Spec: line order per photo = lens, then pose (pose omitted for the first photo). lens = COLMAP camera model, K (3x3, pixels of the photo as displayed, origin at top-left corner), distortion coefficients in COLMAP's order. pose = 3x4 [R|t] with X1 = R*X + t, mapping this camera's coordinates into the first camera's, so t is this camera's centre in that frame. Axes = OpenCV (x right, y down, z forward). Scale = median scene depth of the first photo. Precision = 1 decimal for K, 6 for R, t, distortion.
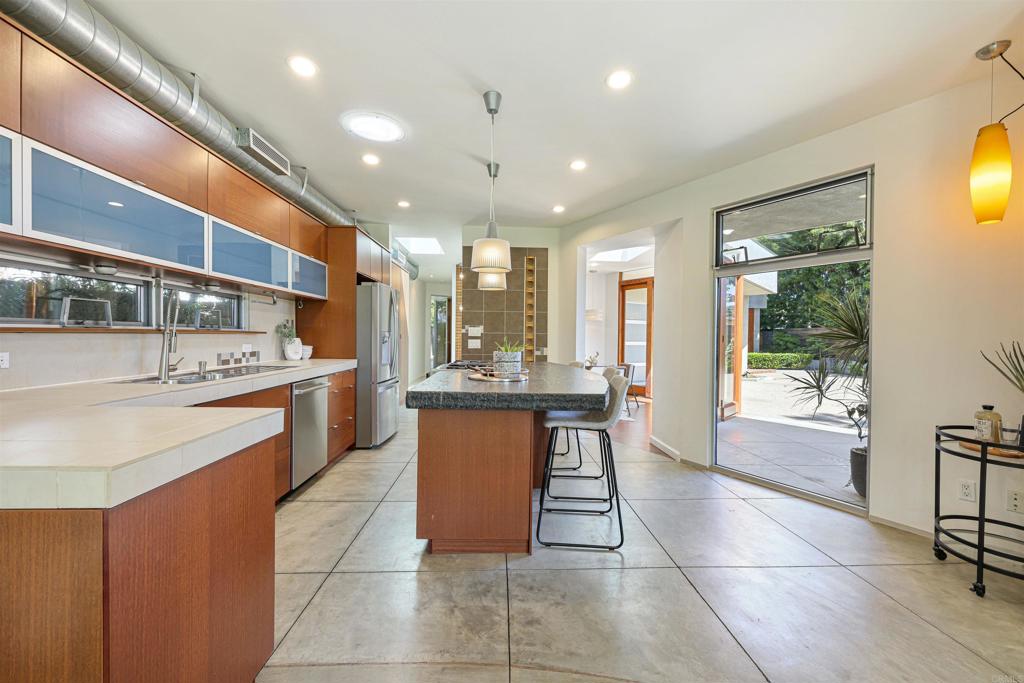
lens RADIAL K [[419.6, 0, 513.4], [0, 419.6, 340.5], [0, 0, 1]] dist [-0.001479, 0.000006]
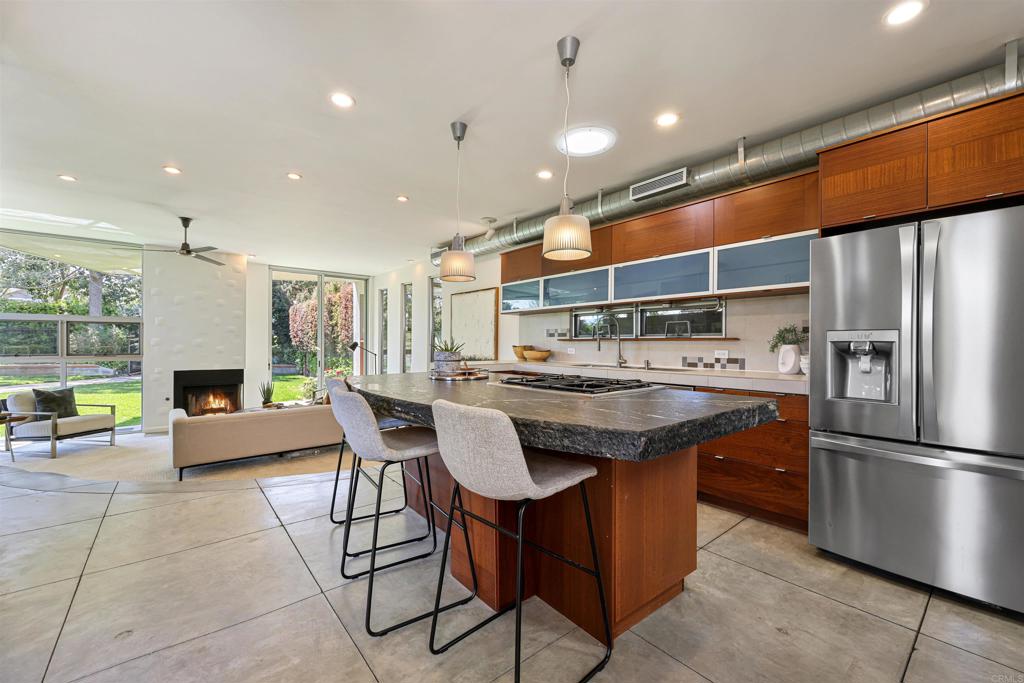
lens RADIAL K [[419.6, 0, 513.3], [0, 419.6, 343.7], [0, 0, 1]] dist [-0.001479, 0.000006]
pose [[-0.799196, -0.015295, -0.600876, 0.408950], [-0.018782, 0.999823, -0.000469, 0.002733], [0.600777, 0.010910, -0.799342, 1.624587]]
